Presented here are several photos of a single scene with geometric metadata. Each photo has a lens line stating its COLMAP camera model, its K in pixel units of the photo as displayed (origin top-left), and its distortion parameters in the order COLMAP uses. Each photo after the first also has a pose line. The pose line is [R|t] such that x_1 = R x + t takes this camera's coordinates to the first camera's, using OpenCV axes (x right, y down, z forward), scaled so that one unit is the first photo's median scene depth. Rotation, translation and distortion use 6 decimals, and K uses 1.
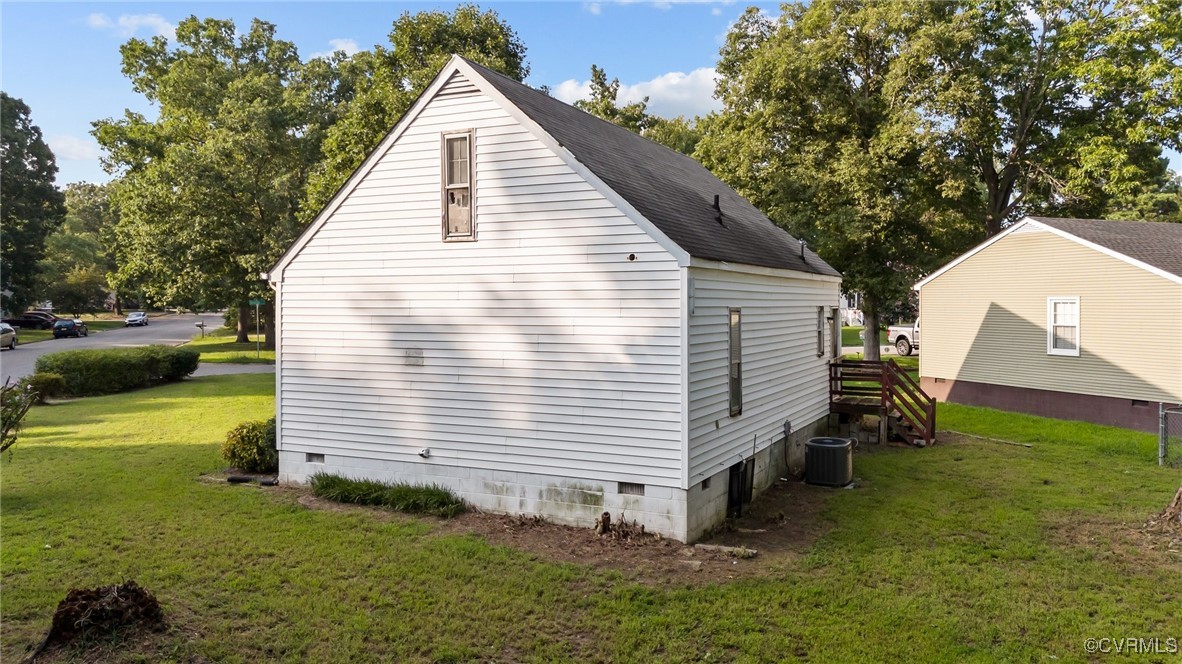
lens RADIAL K [[883.0, 0, 591.0], [0, 883.0, 330.3], [0, 0, 1]] dist [0.008686, -0.001043]
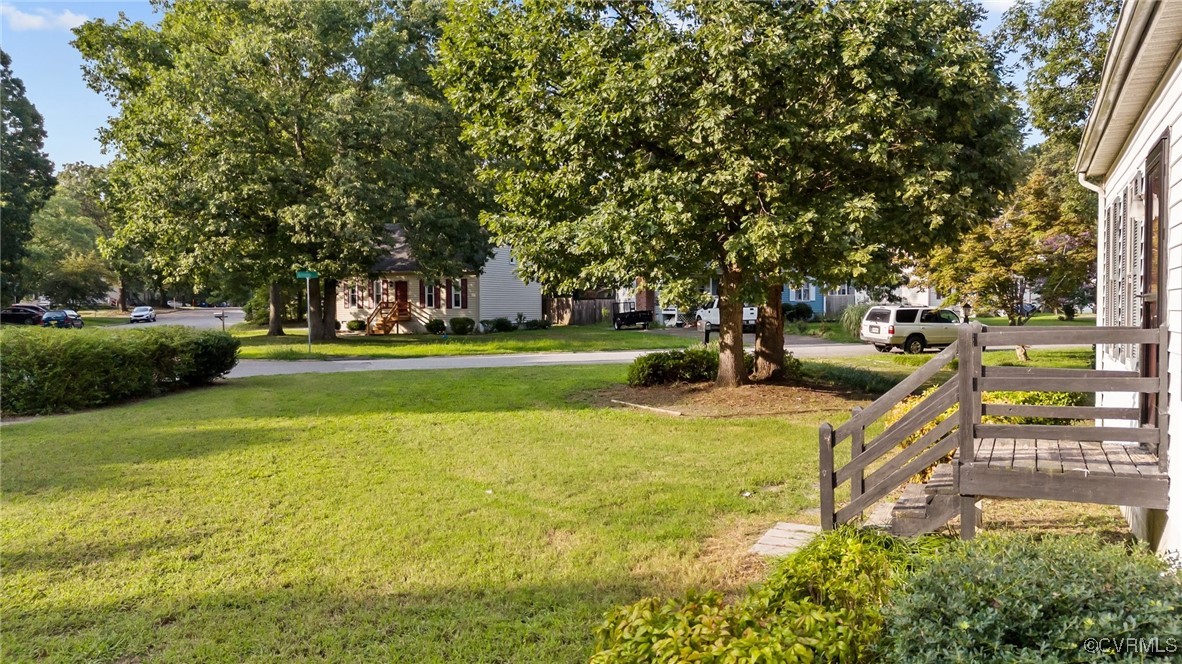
lens RADIAL K [[883.0, 0, 593.5], [0, 883.0, 360.5], [0, 0, 1]] dist [0.008686, -0.001043]
pose [[0.999983, -0.001151, -0.005653, -0.134578], [0.001322, 0.999536, 0.030419, 0.015147], [0.005615, -0.030426, 0.999521, 0.269993]]
